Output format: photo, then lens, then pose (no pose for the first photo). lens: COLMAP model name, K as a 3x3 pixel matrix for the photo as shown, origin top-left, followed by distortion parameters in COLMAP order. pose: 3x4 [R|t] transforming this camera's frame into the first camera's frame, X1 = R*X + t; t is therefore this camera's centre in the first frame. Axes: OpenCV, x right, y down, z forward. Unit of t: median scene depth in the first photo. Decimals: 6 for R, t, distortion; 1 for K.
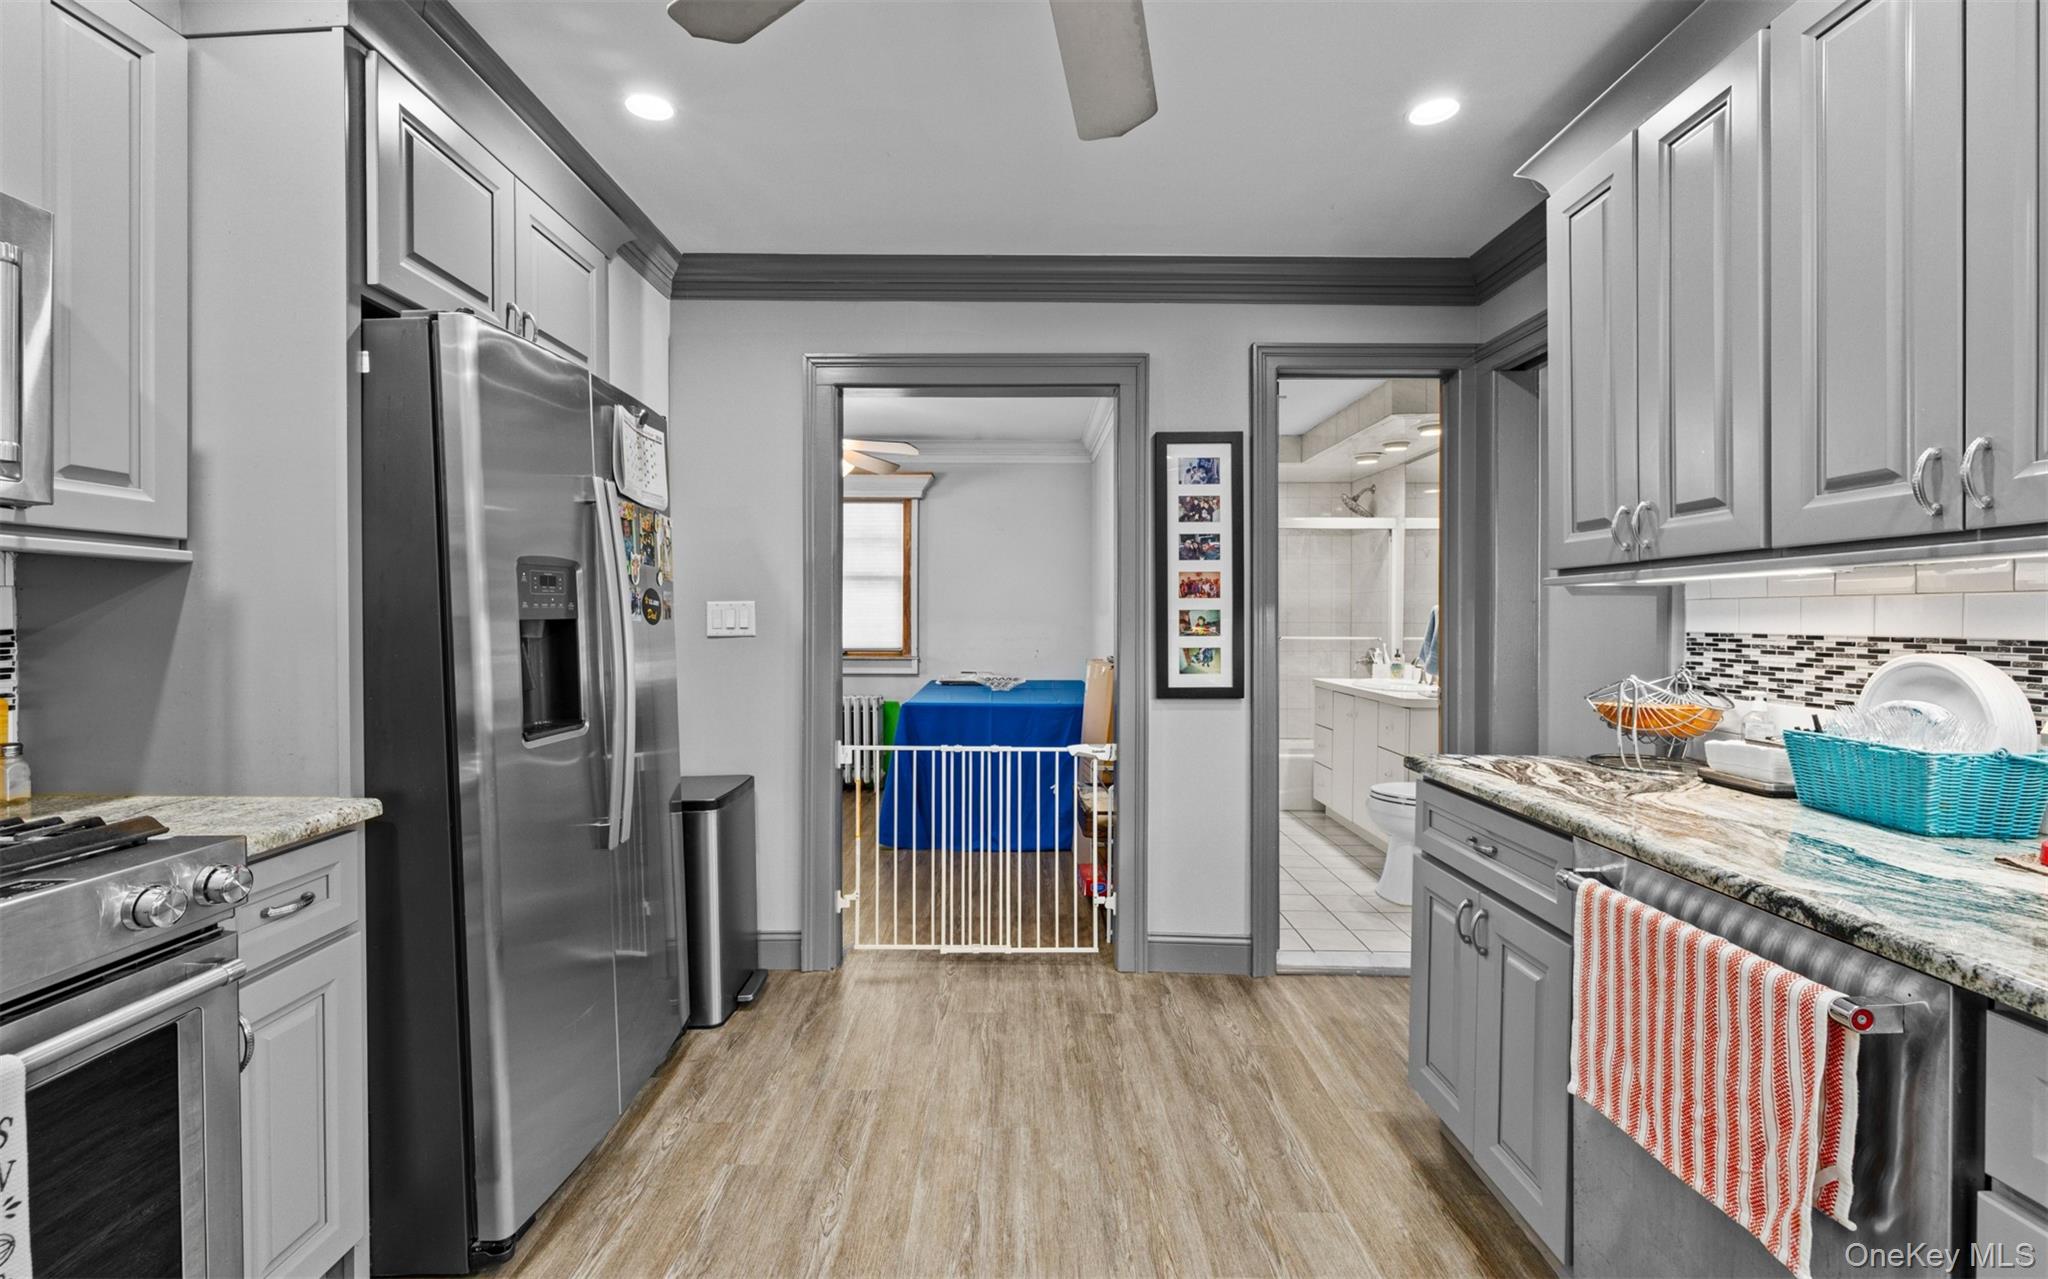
lens RADIAL K [[873.9, 0, 1033.2], [0, 873.9, 624.3], [0, 0, 1]] dist [-0.002636, -0.000468]
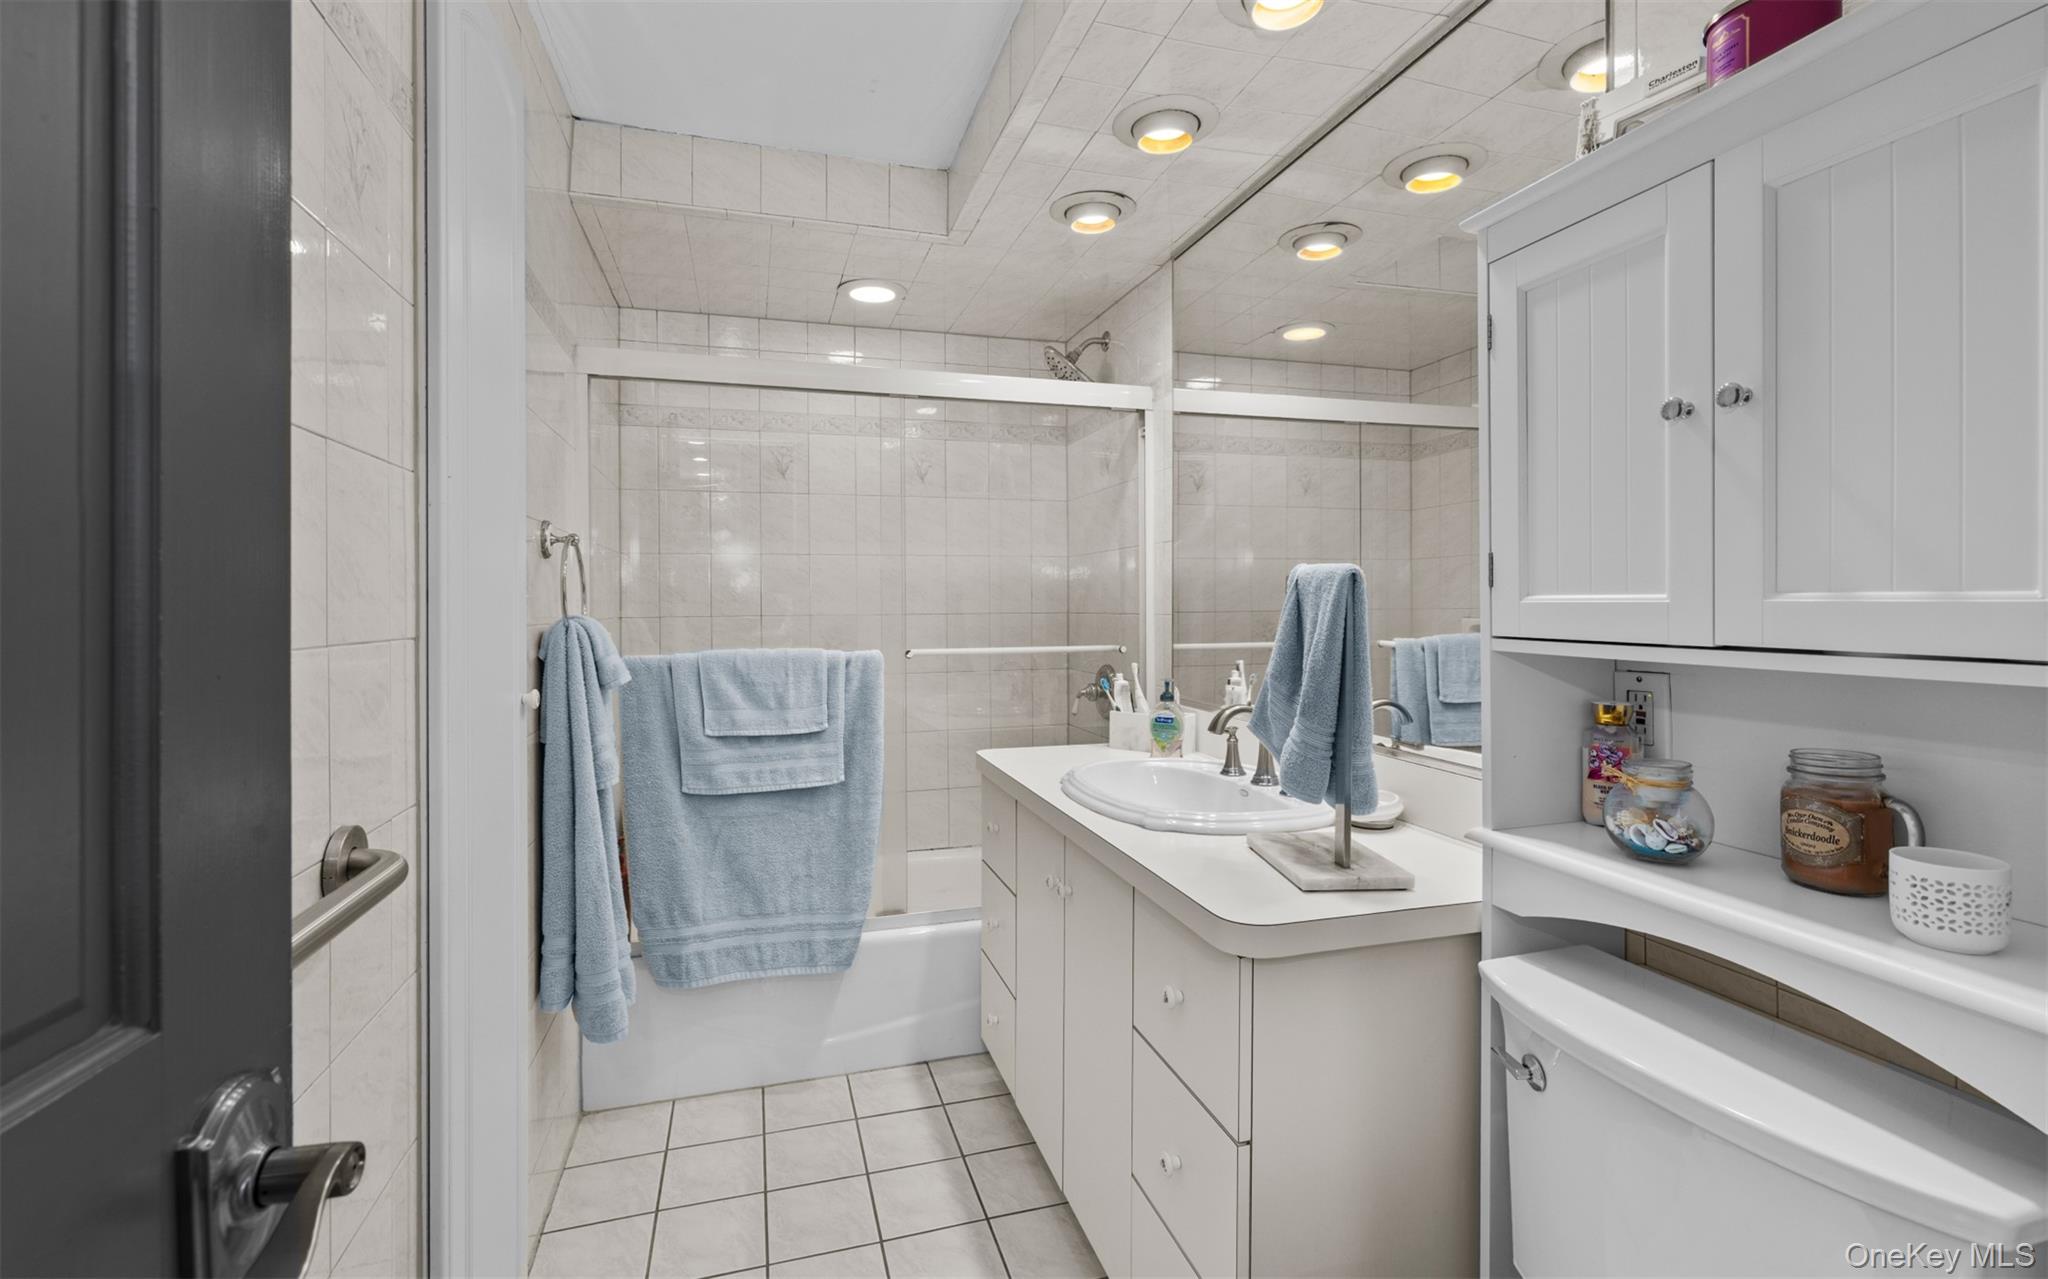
lens RADIAL K [[873.9, 0, 1021.5], [0, 873.9, 626.9], [0, 0, 1]] dist [-0.002636, -0.000468]
pose [[0.966125, -0.003362, 0.258052, 0.226472], [0.004243, 0.999987, -0.002857, 0.006168], [-0.258039, 0.003856, 0.966127, 0.569172]]
